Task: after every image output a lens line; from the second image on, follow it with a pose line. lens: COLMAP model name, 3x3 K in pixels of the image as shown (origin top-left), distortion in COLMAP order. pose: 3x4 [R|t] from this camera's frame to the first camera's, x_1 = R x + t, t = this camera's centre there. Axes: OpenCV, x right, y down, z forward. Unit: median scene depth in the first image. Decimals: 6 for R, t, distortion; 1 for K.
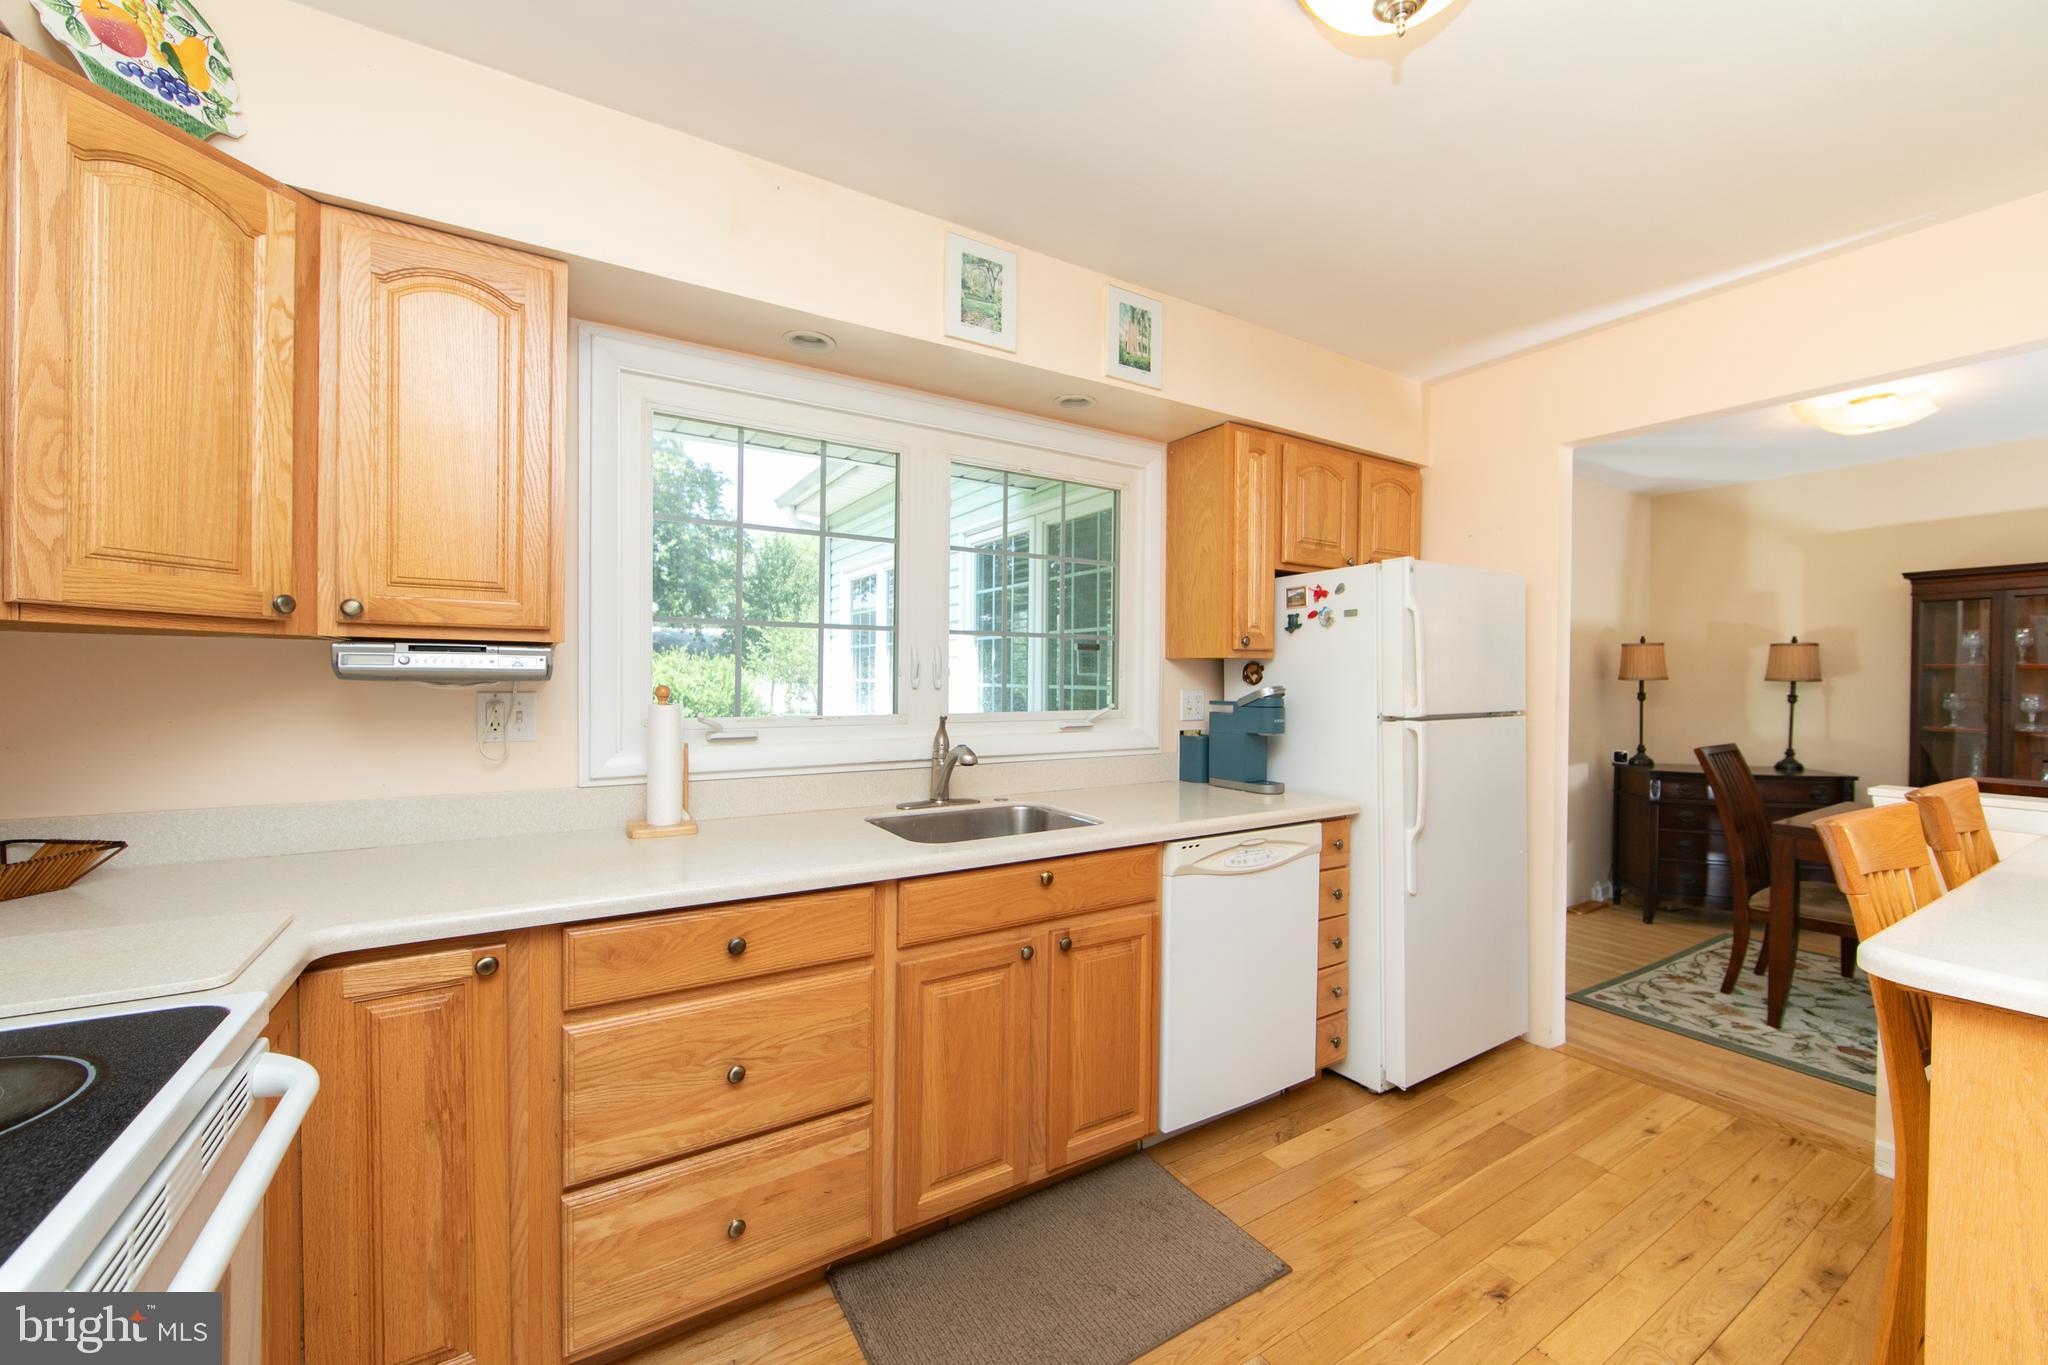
lens RADIAL K [[808.2, 0, 1028.3], [0, 808.2, 681.8], [0, 0, 1]] dist [-0.009114, 0.001110]
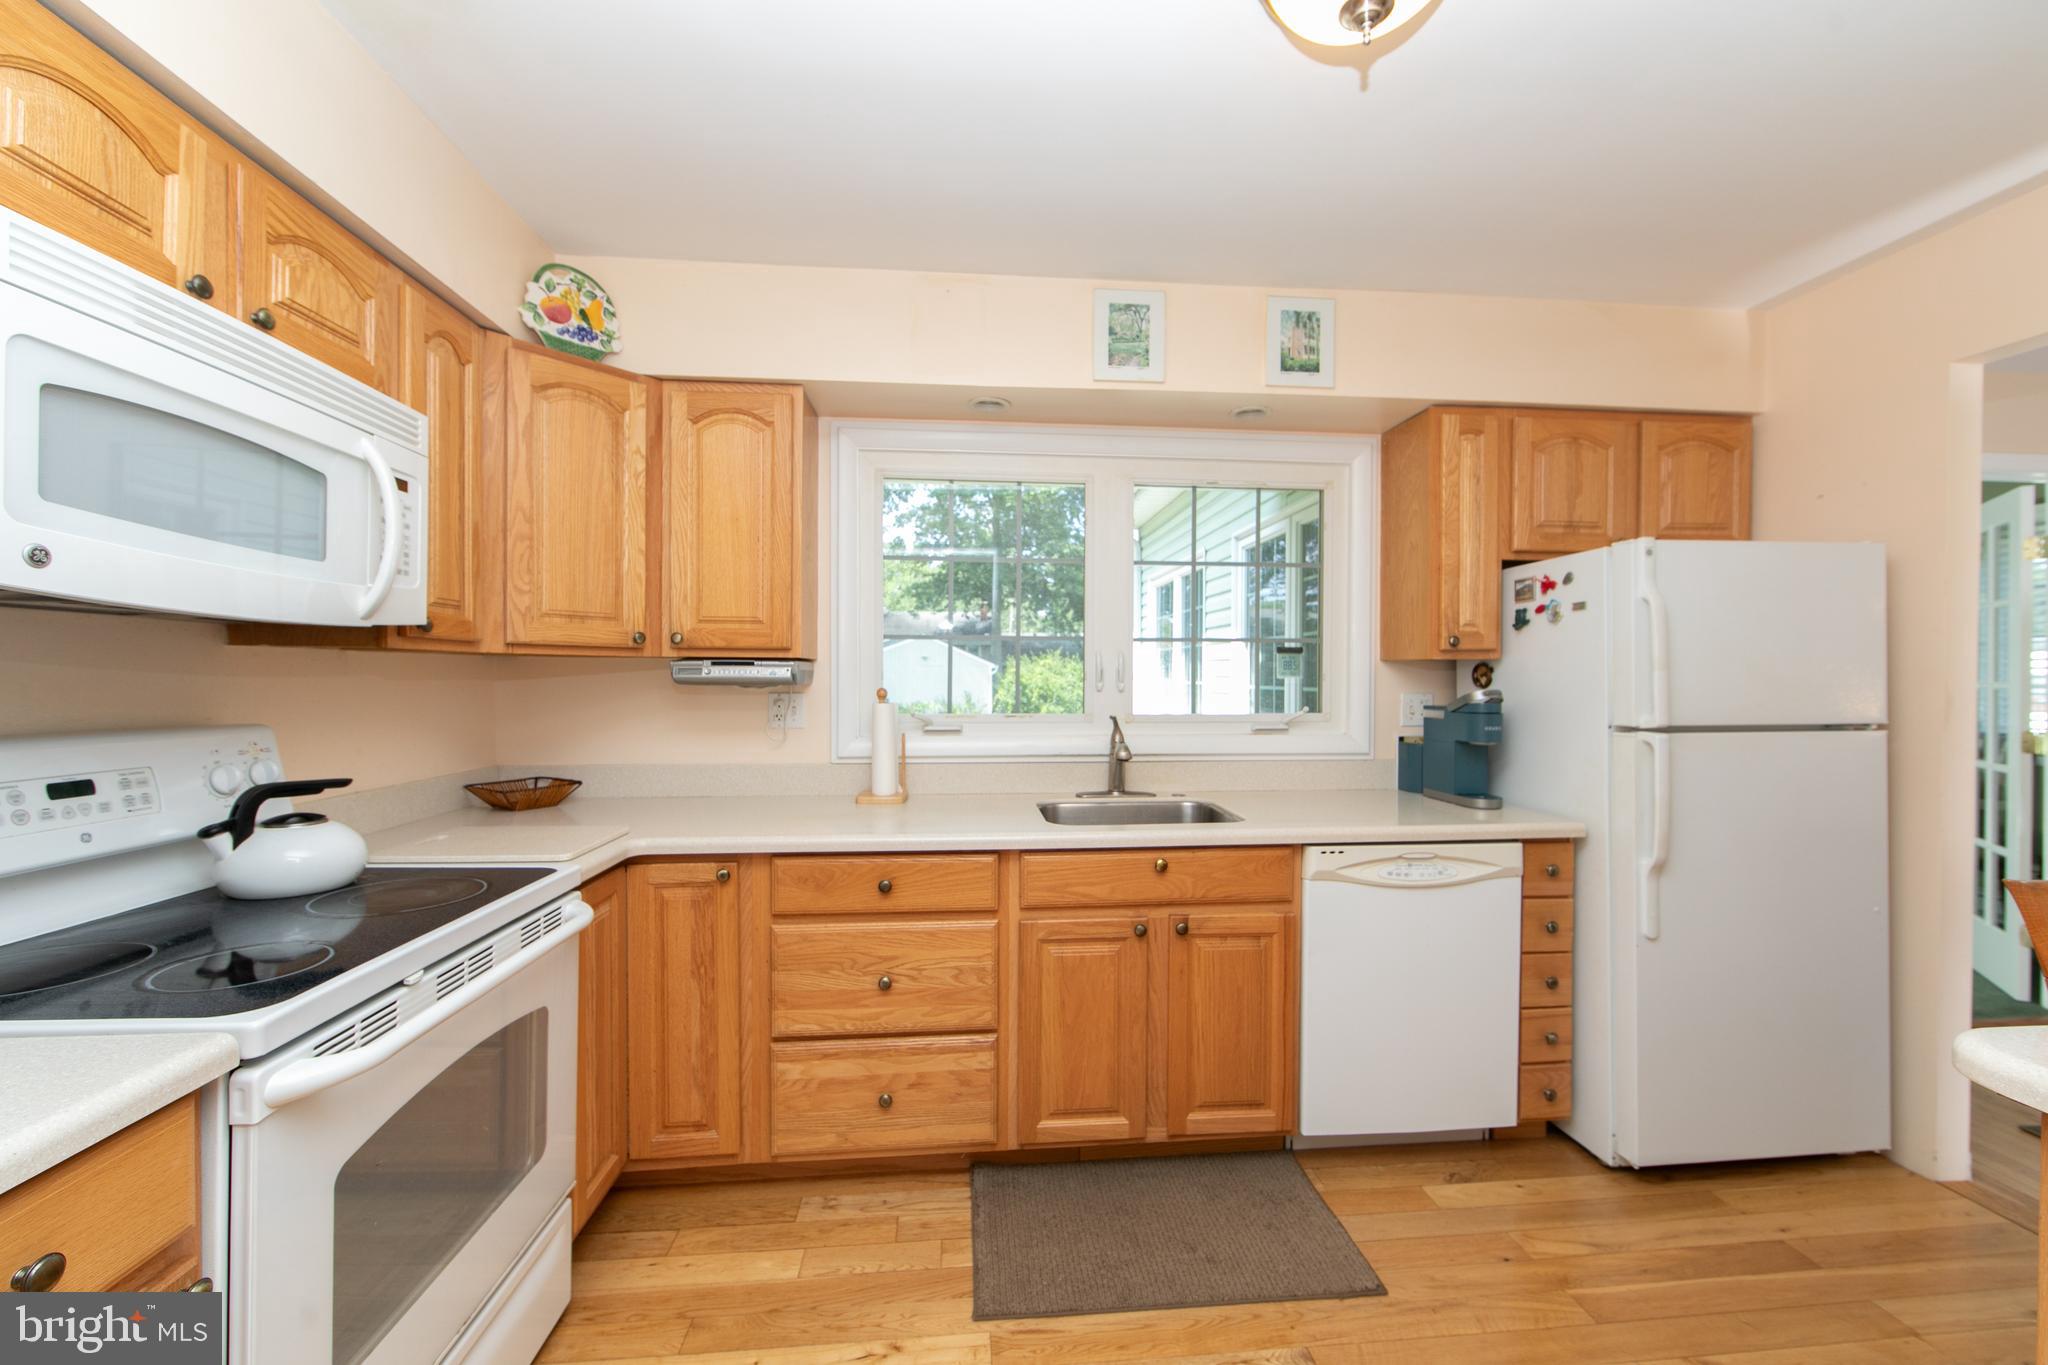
lens RADIAL K [[808.2, 0, 1029.8], [0, 808.2, 681.7], [0, 0, 1]] dist [-0.009114, 0.001110]
pose [[0.888539, -0.000760, -0.458800, 0.357584], [0.000796, 1.000000, -0.000116, -0.005829], [0.458800, -0.000262, 0.888540, -0.052819]]
